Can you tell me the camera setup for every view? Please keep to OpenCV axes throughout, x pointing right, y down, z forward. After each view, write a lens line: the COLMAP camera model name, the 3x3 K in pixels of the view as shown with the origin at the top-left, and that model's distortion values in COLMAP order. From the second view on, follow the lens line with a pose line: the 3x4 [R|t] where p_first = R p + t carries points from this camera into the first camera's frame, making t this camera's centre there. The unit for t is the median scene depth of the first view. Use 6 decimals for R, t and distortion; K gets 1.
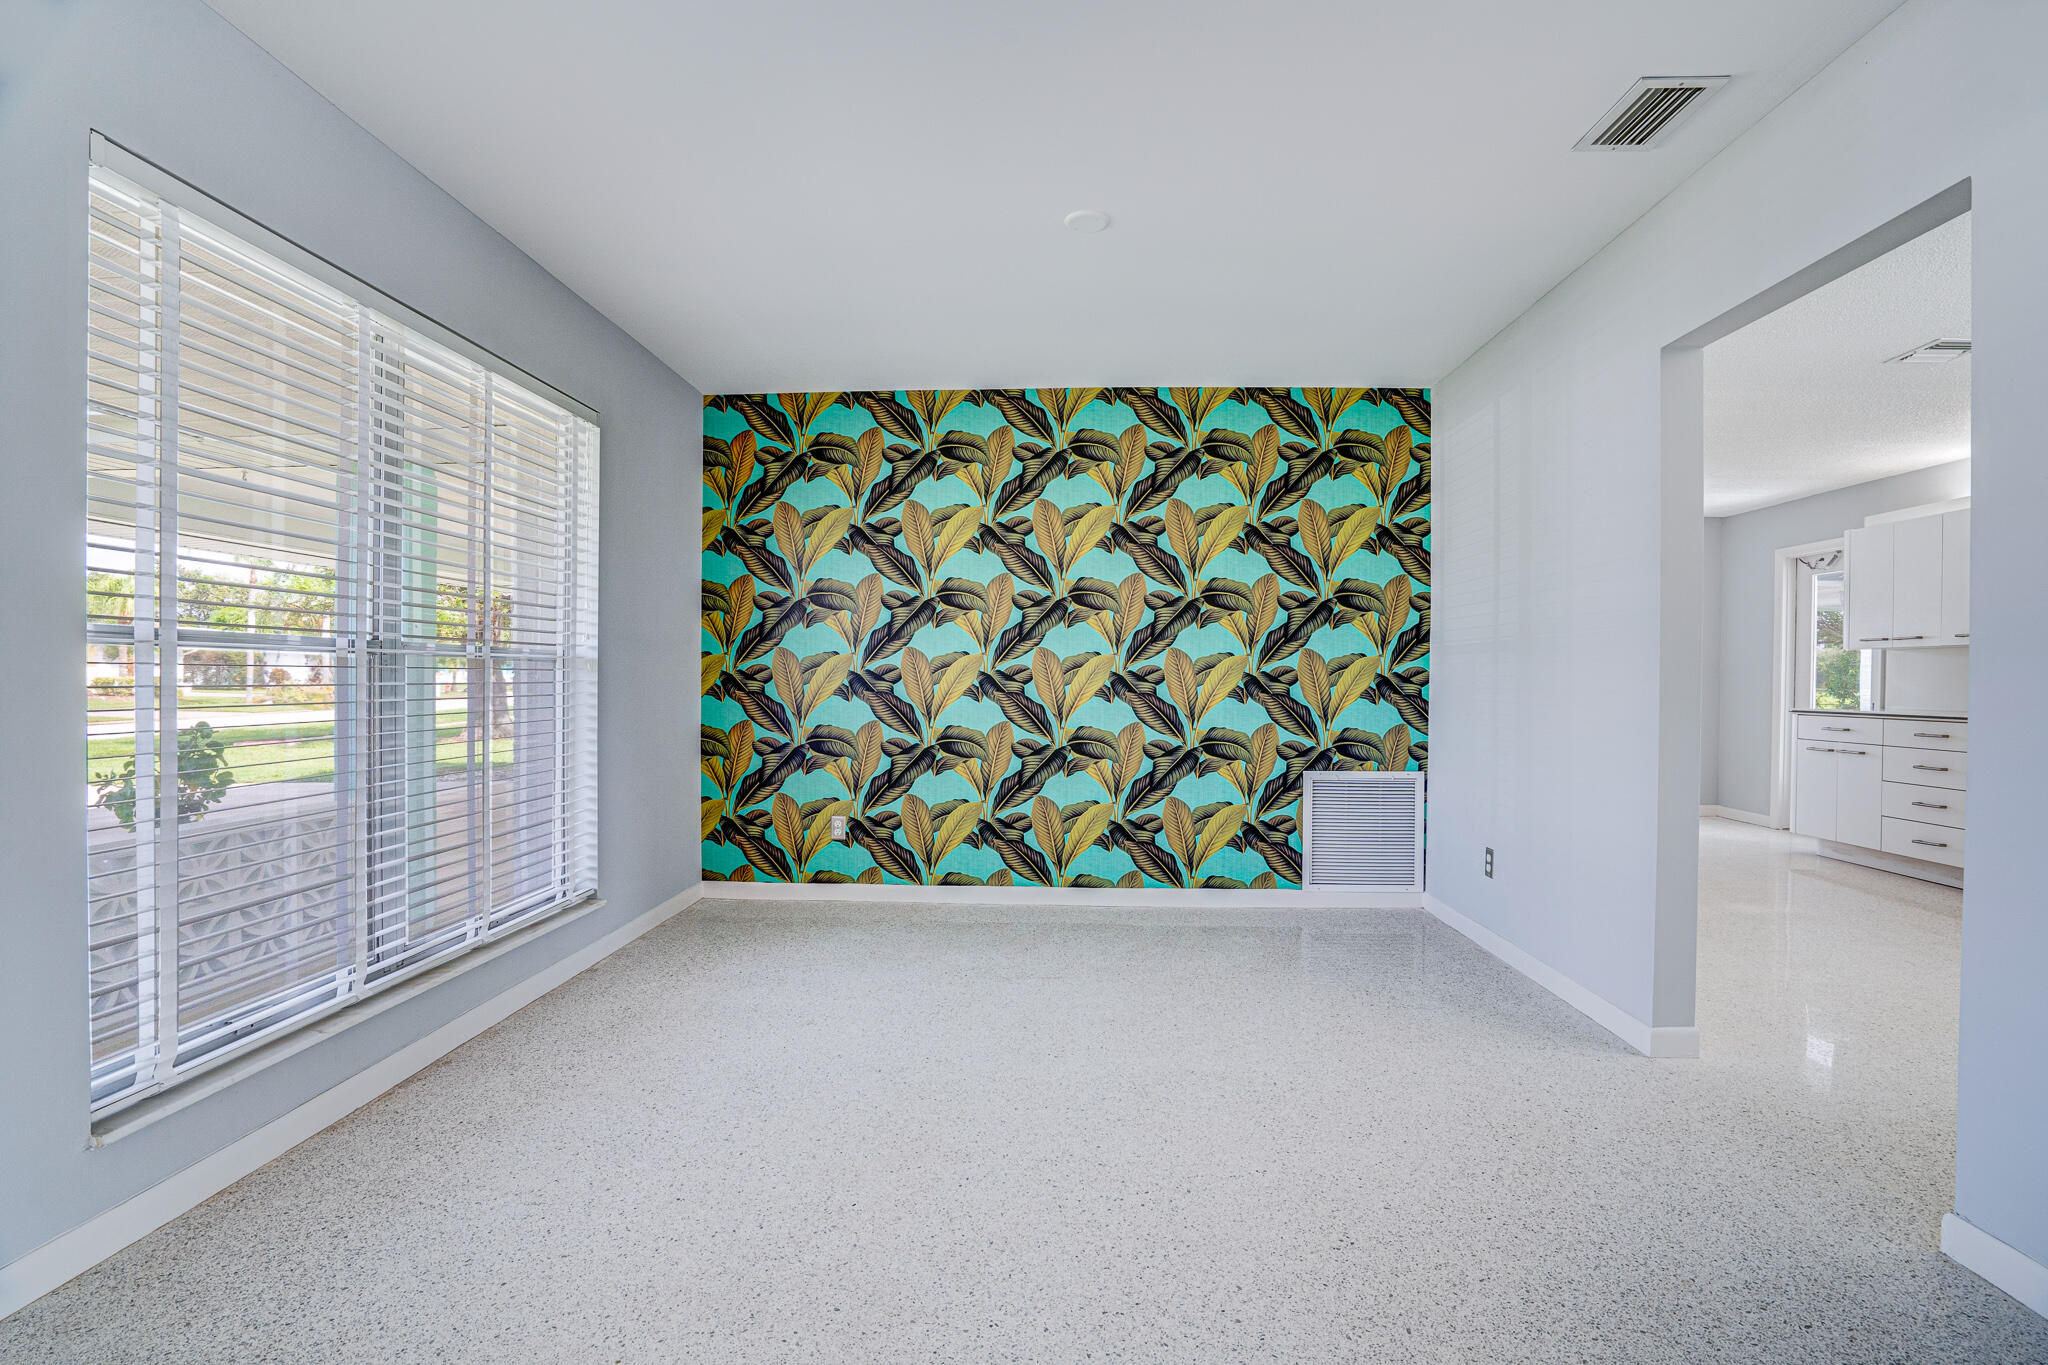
lens RADIAL K [[964.9, 0, 1026.4], [0, 964.9, 682.6], [0, 0, 1]] dist [-0.059127, 0.018728]
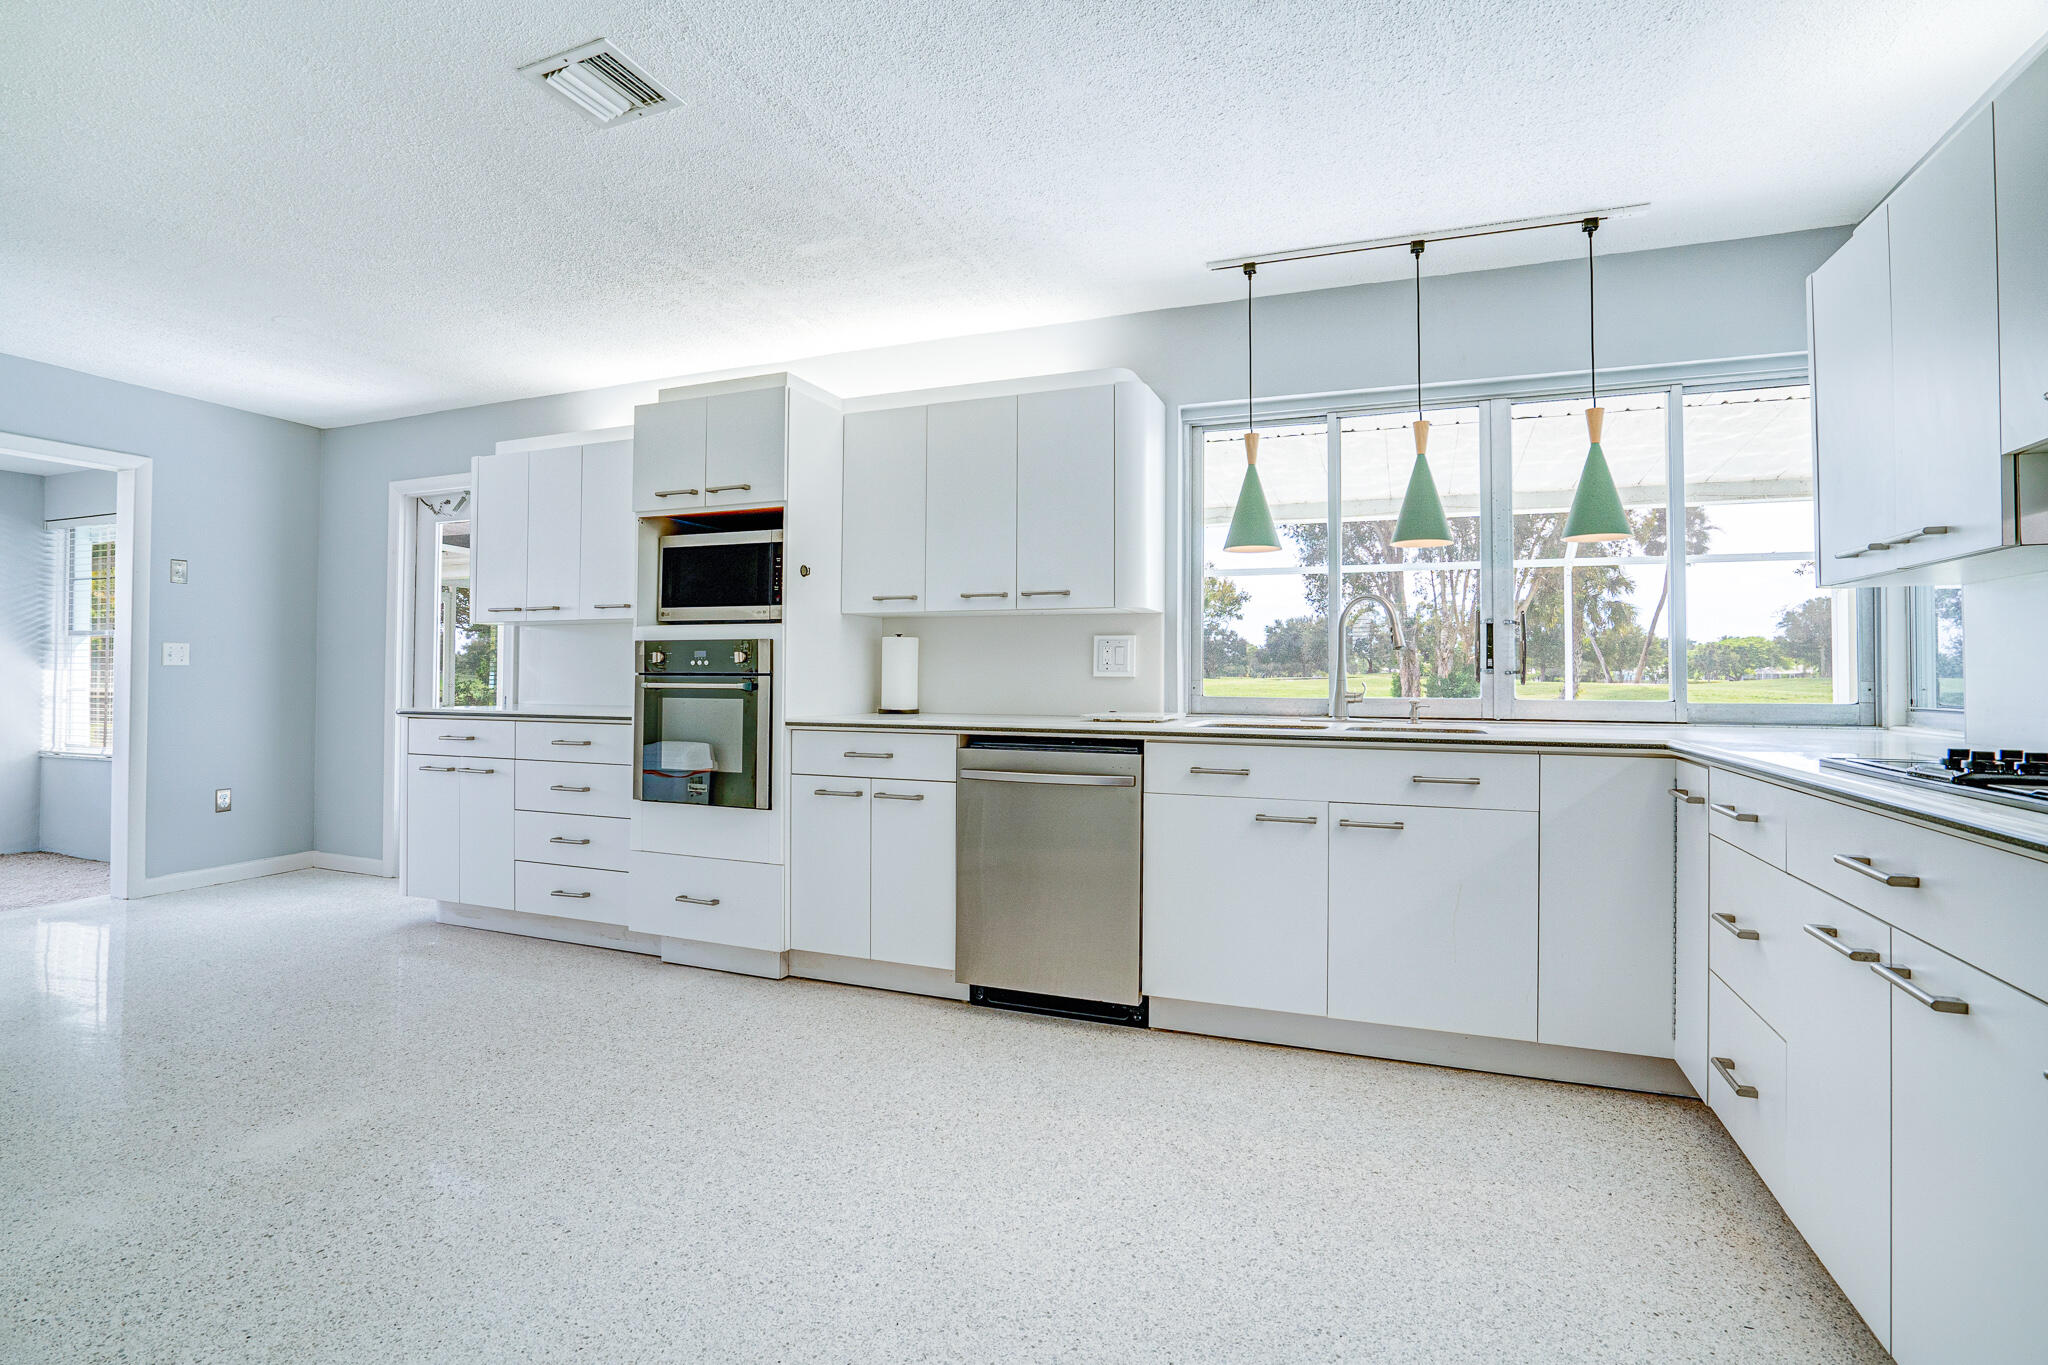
lens RADIAL K [[964.9, 0, 1027.9], [0, 964.9, 654.8], [0, 0, 1]] dist [-0.059127, 0.018728]
pose [[0.333968, 0.005404, 0.942569, 0.334775], [0.005201, 0.999958, -0.007576, -0.003543], [-0.942570, 0.007432, 0.333926, 0.352554]]
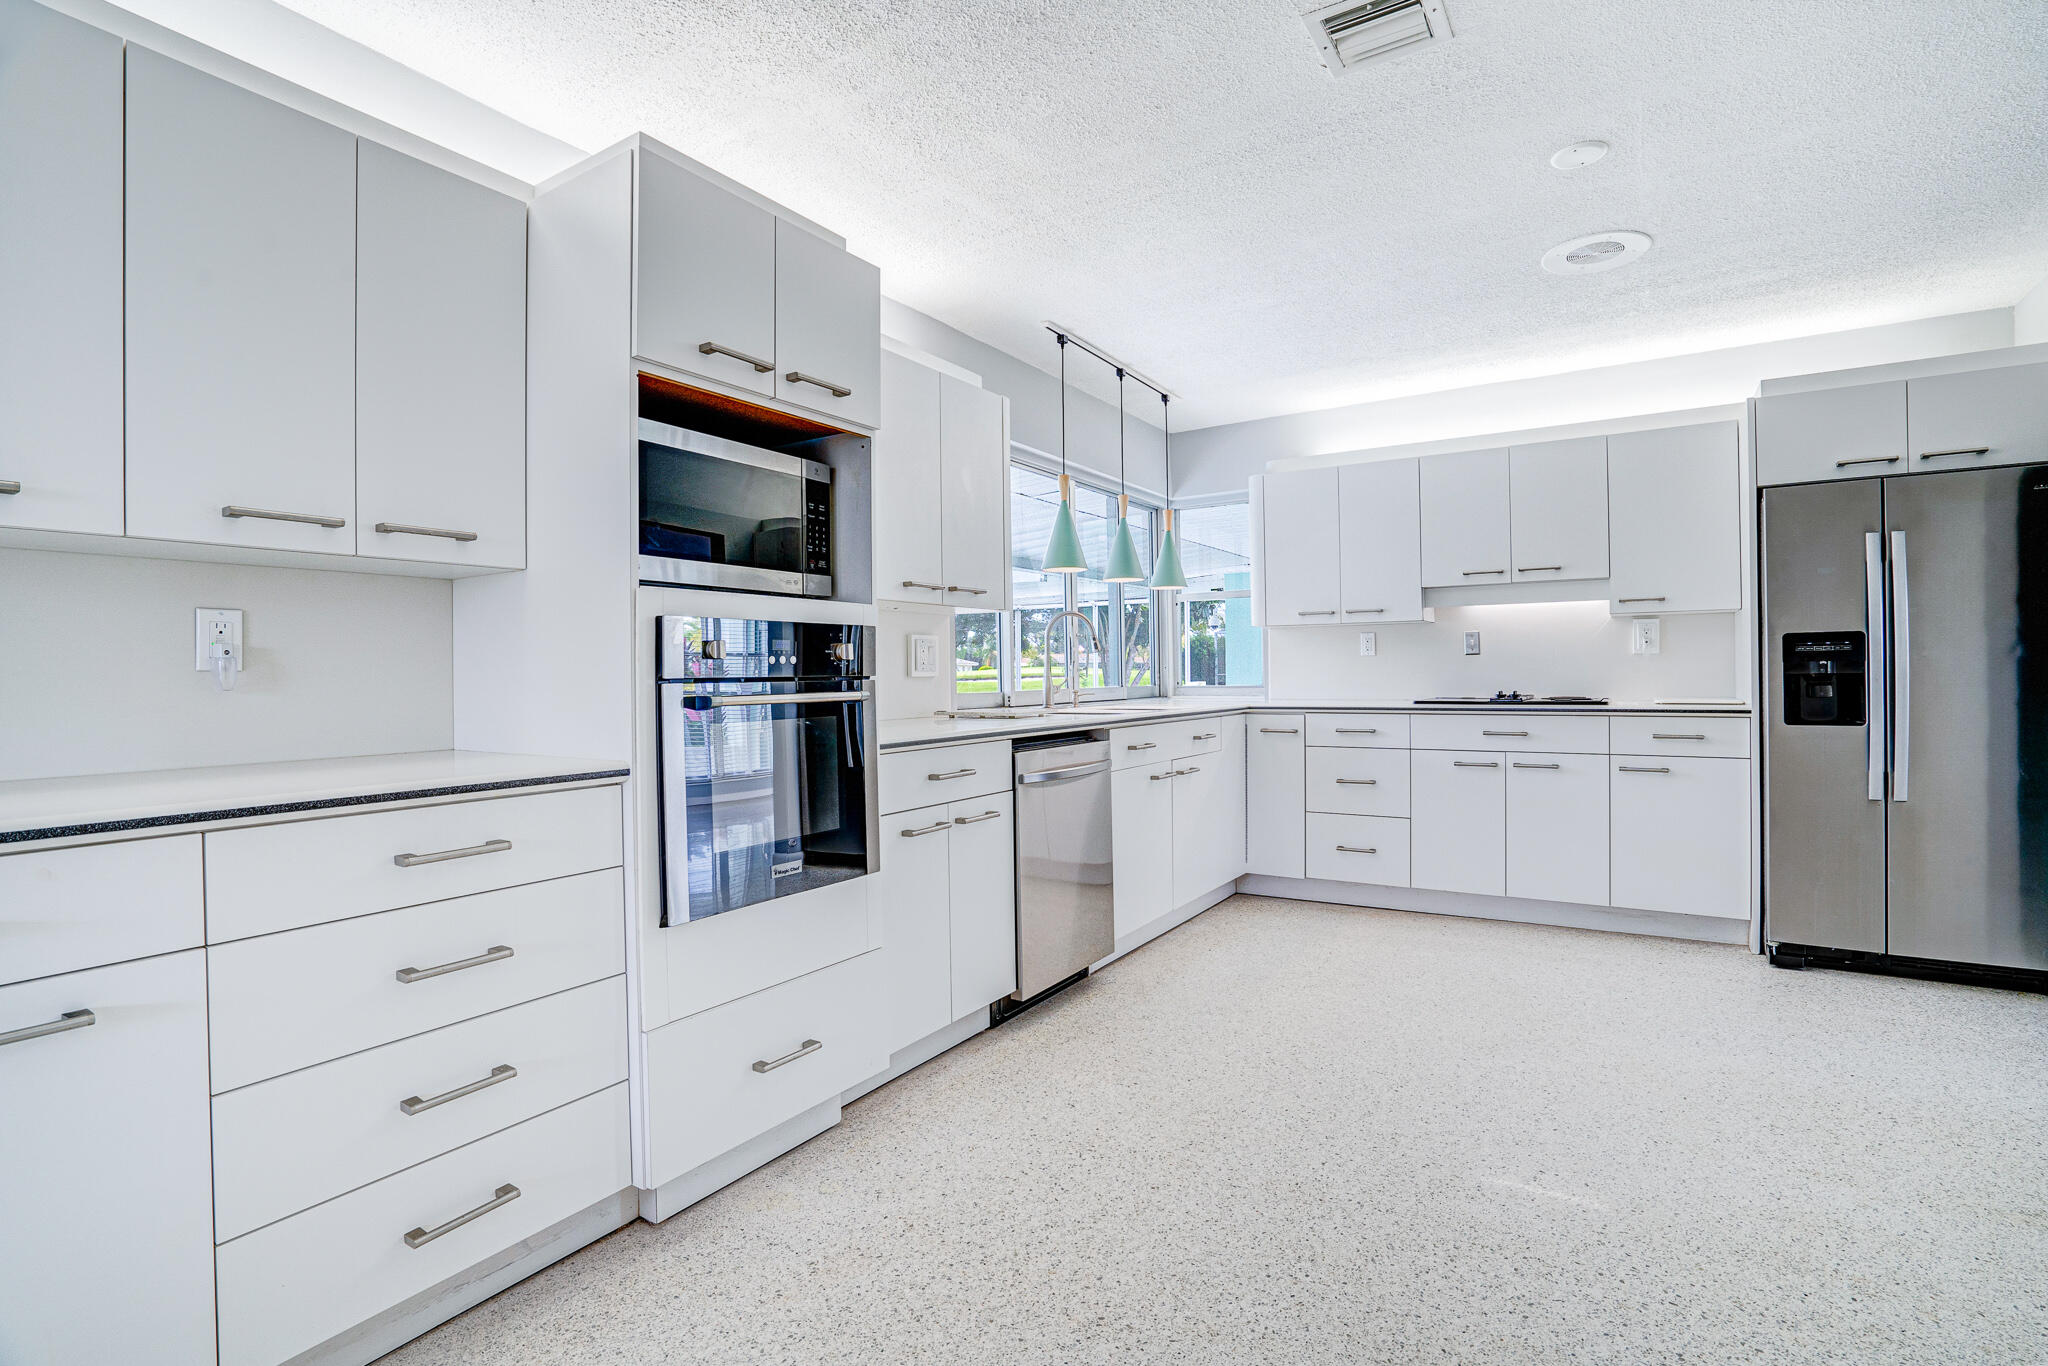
lens RADIAL K [[964.9, 0, 1028.1], [0, 964.9, 674.4], [0, 0, 1]] dist [-0.059127, 0.018728]
pose [[-0.858720, -0.010261, 0.512343, 0.546152], [-0.003556, 0.999895, 0.014065, -0.004145], [-0.512433, 0.010256, -0.858666, 0.943629]]
